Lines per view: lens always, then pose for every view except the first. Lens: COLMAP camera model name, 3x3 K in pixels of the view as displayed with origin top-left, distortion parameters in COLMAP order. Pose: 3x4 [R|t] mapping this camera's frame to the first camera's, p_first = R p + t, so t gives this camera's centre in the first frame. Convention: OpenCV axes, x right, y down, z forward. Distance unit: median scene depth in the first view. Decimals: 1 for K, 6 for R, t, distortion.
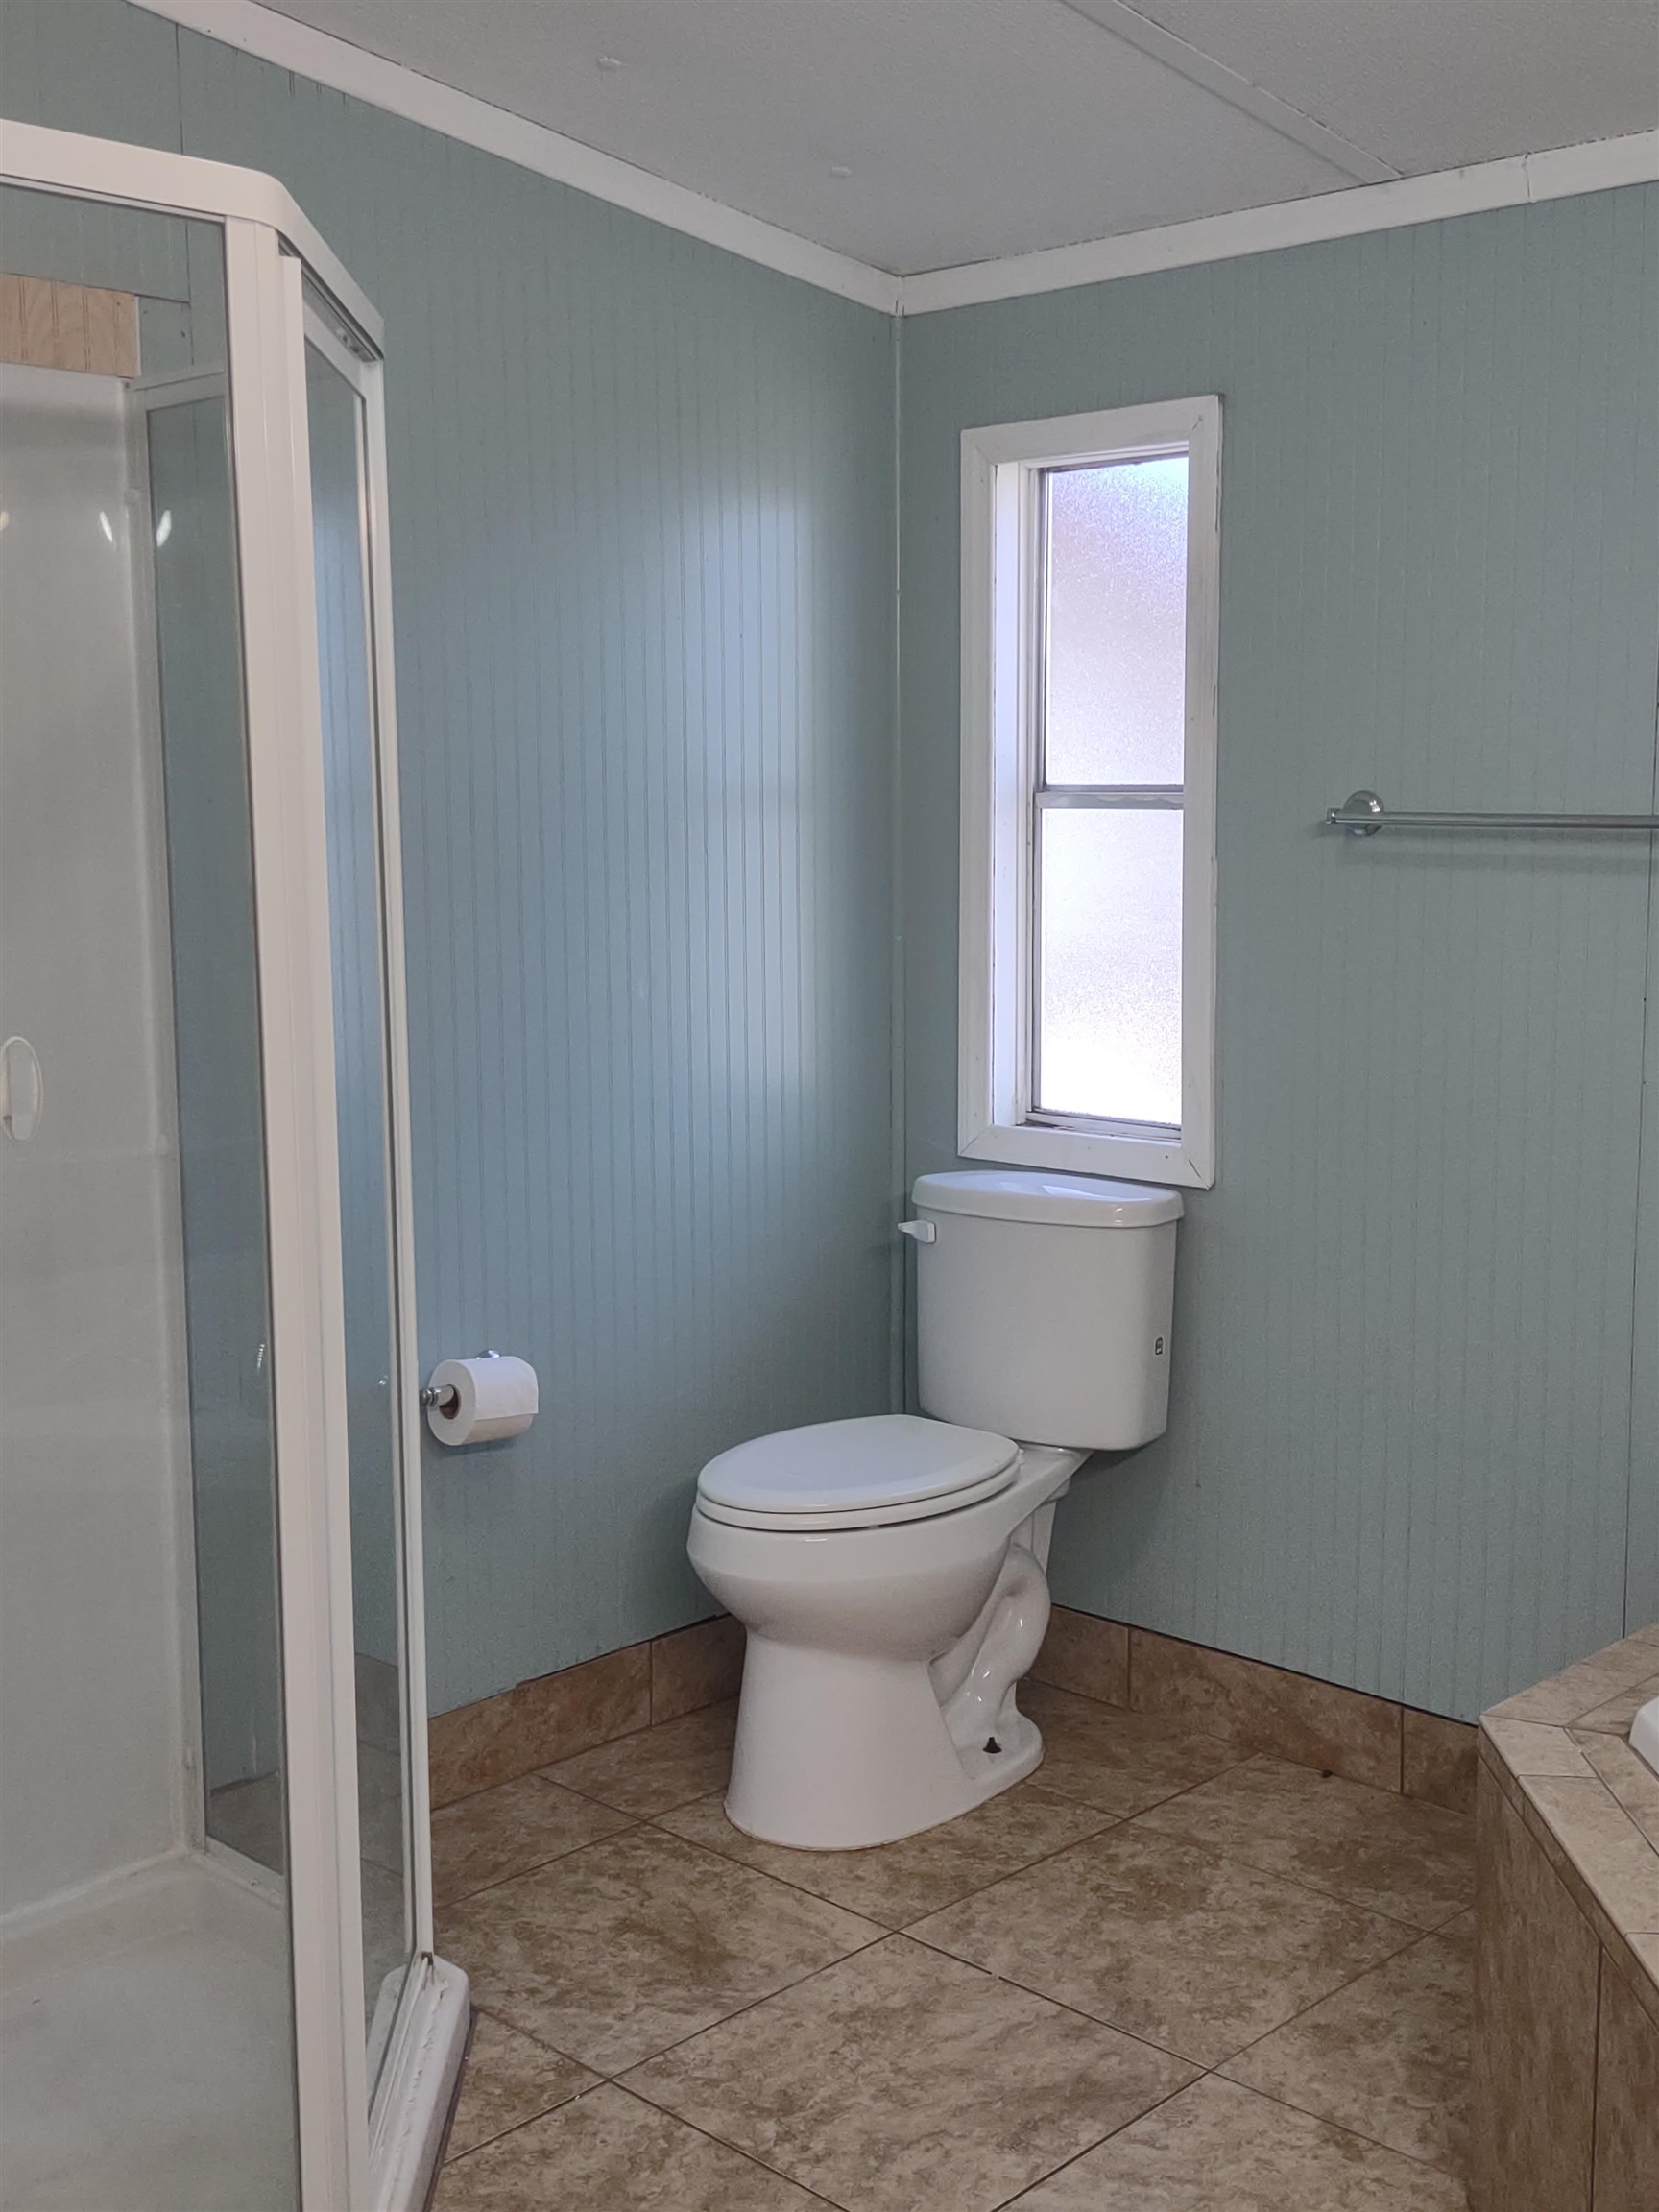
lens RADIAL K [[2462.1, 0, 829.5], [0, 2462.1, 1106.0], [0, 0, 1]] dist [0.165507, -0.341630]
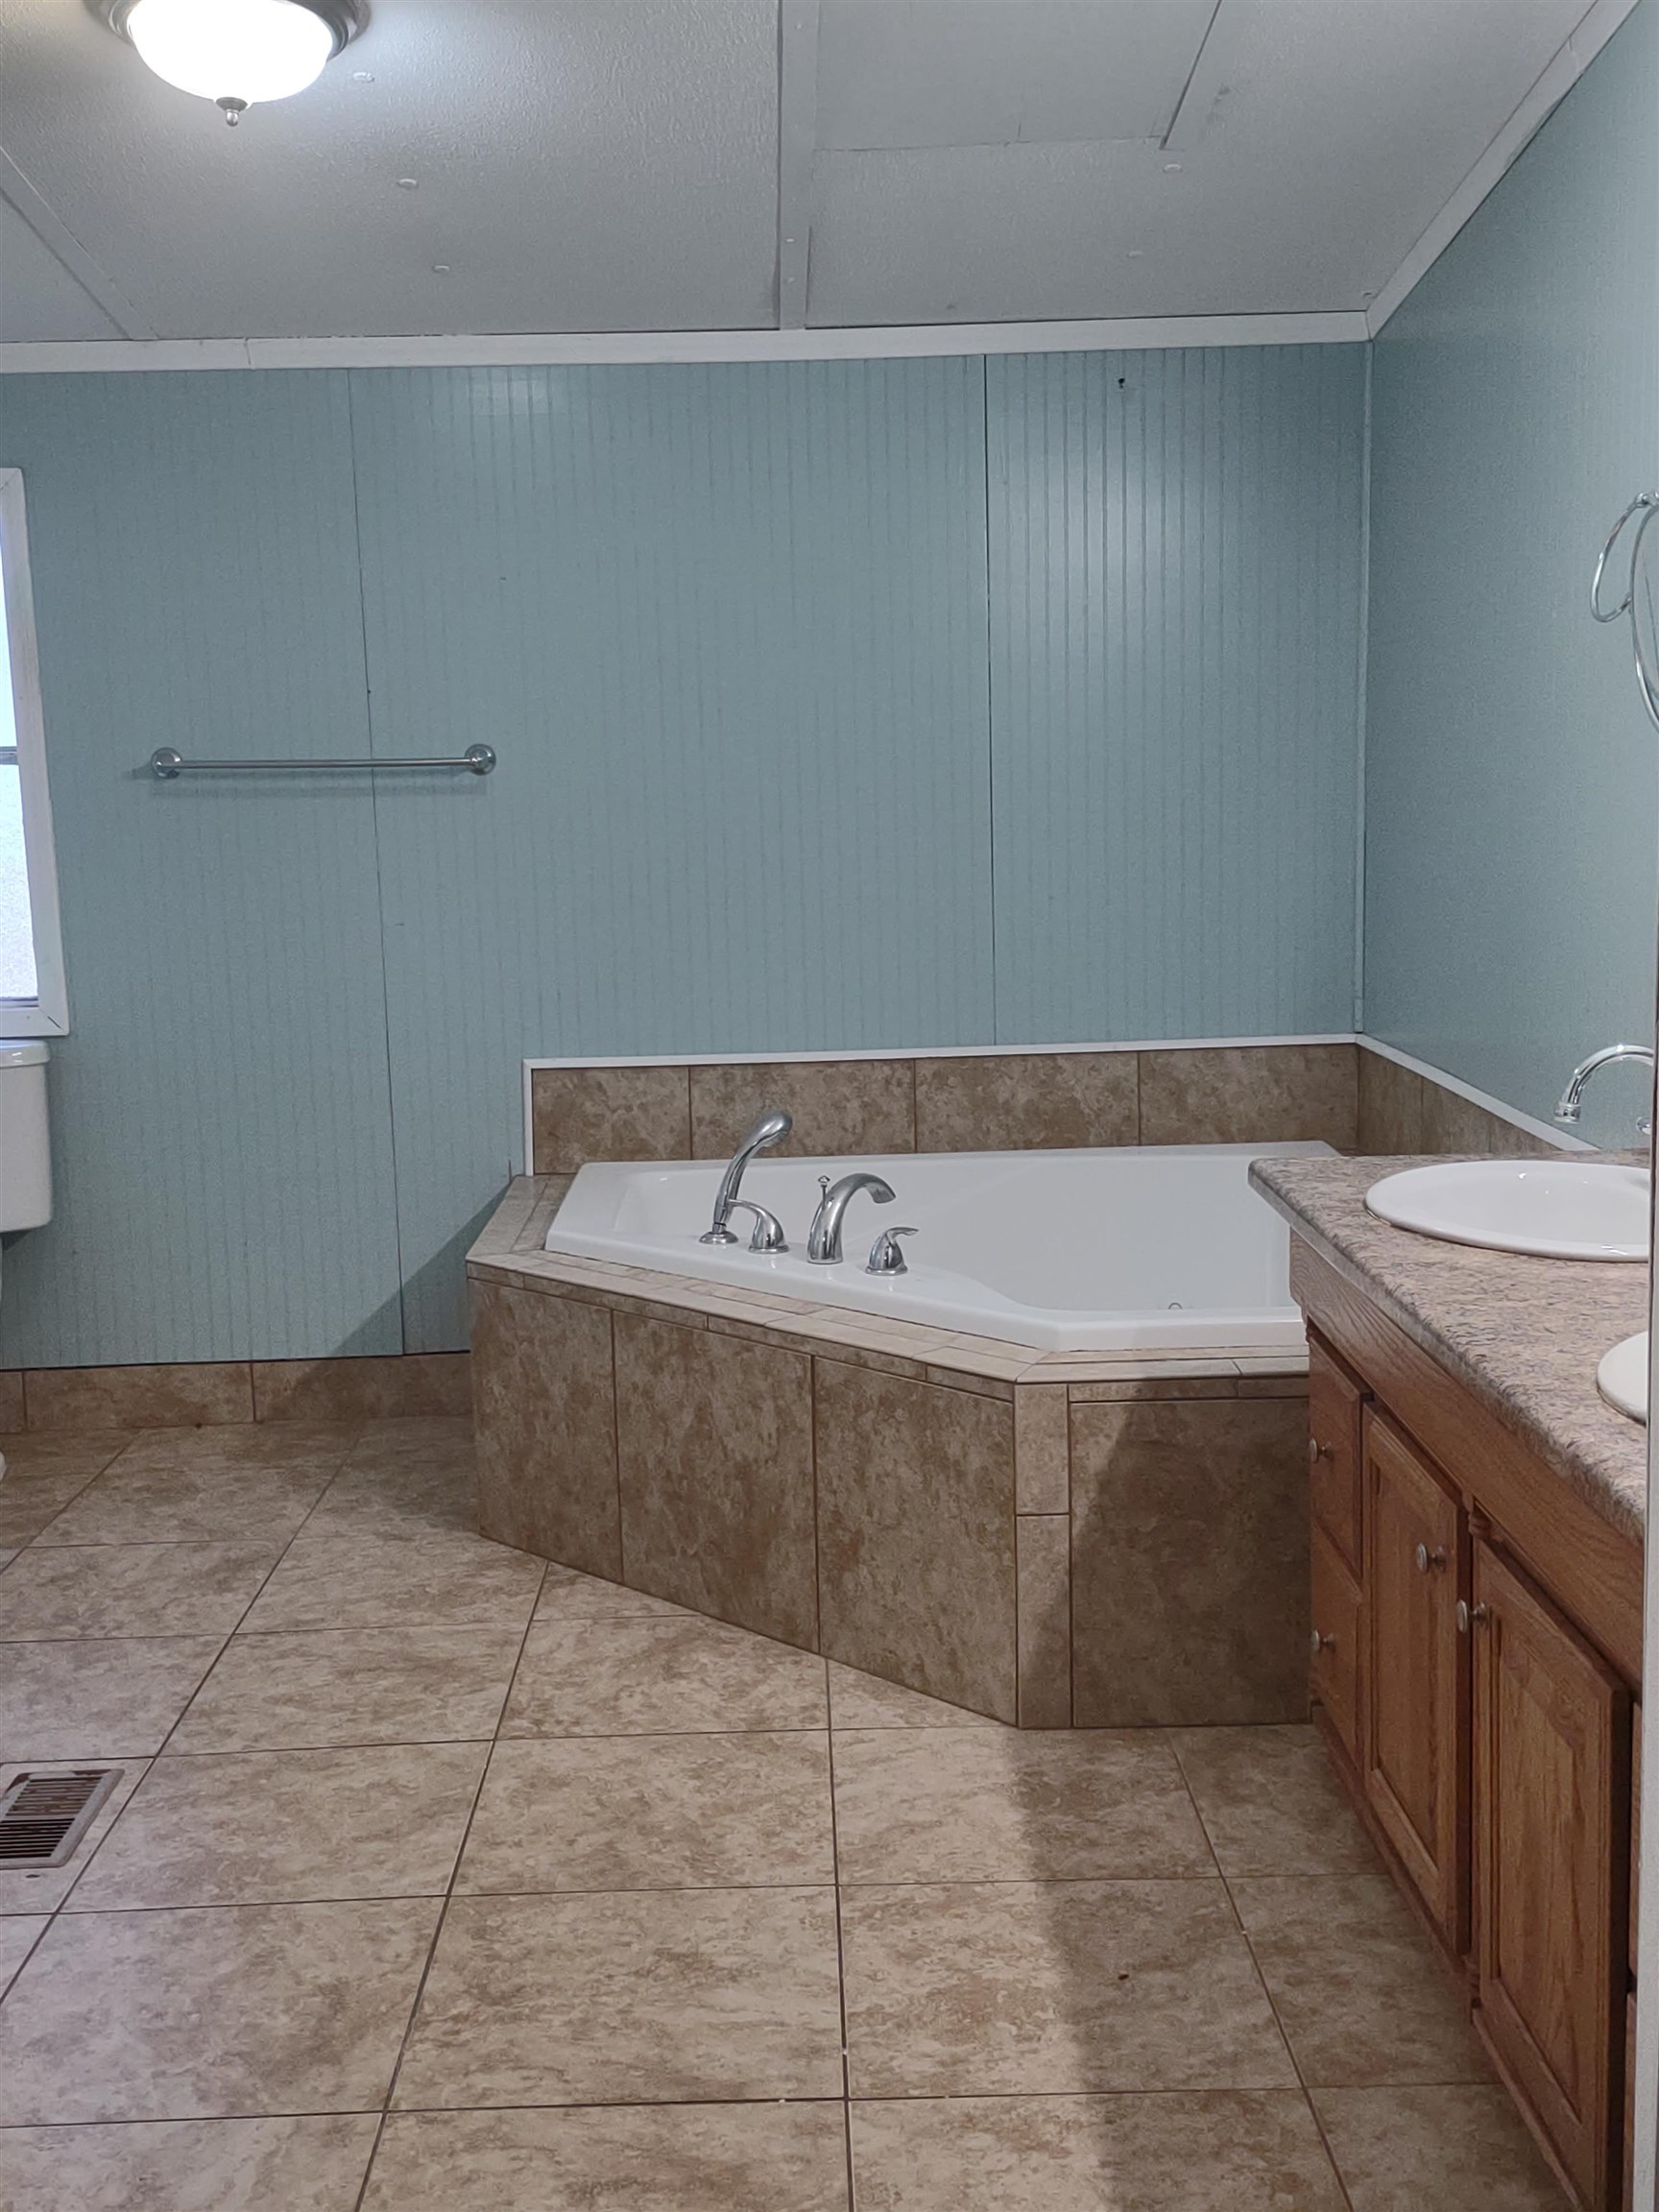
lens RADIAL K [[2462.1, 0, 829.5], [0, 2462.1, 1106.0], [0, 0, 1]] dist [0.165507, -0.341630]
pose [[0.713063, -0.115488, 0.691523, -0.558269], [0.116290, 0.992160, 0.045784, 0.063137], [-0.691389, 0.047770, 0.720902, -0.332502]]
